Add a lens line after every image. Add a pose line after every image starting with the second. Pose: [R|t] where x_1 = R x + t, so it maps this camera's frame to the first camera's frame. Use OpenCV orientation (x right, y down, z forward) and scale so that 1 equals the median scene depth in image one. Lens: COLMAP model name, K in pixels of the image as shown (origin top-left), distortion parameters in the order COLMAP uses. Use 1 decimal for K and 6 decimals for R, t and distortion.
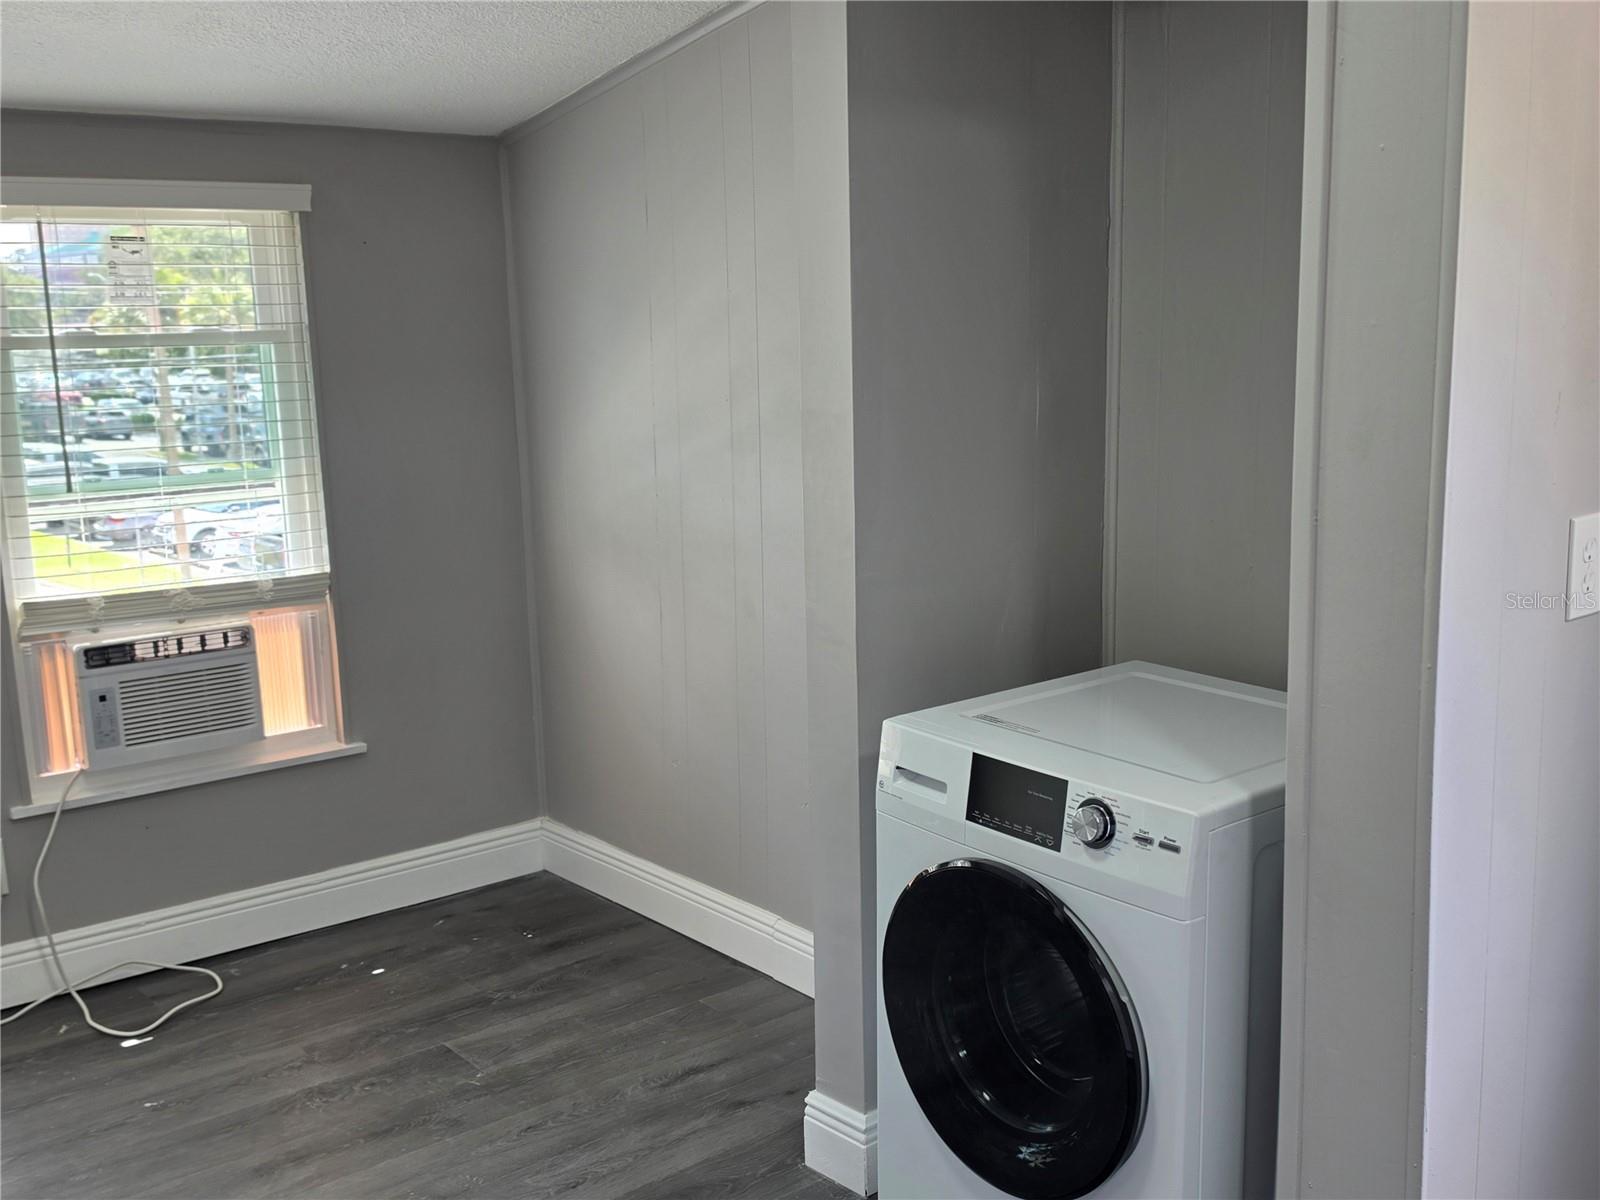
lens RADIAL K [[1628.3, 0, 799.9], [0, 1628.3, 613.2], [0, 0, 1]] dist [0.147435, -0.324182]
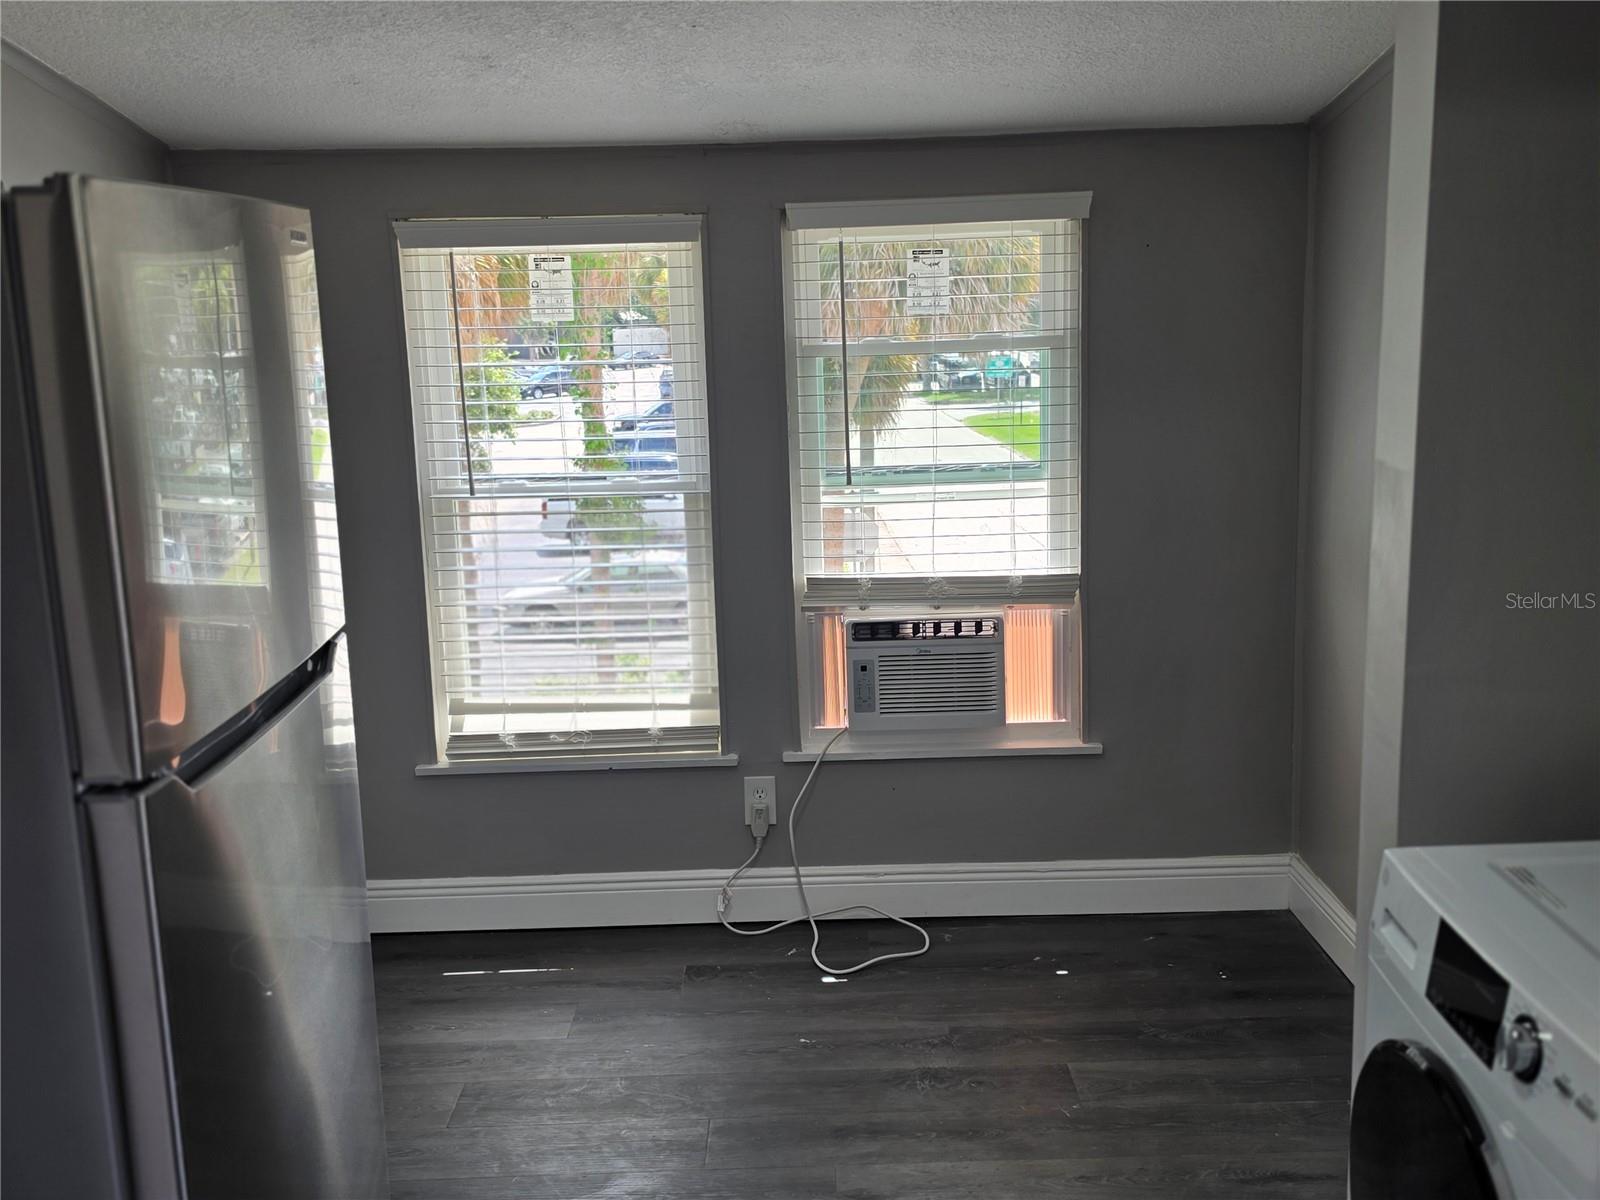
lens RADIAL K [[1602.0, 0, 800.0], [0, 1602.0, 600.0], [0, 0, 1]] dist [0.121238, -0.296678]
pose [[0.782137, 0.111904, -0.612976, 0.203477], [-0.099073, 0.993561, 0.054968, -0.049497], [0.615180, 0.017737, 0.788187, 0.114283]]
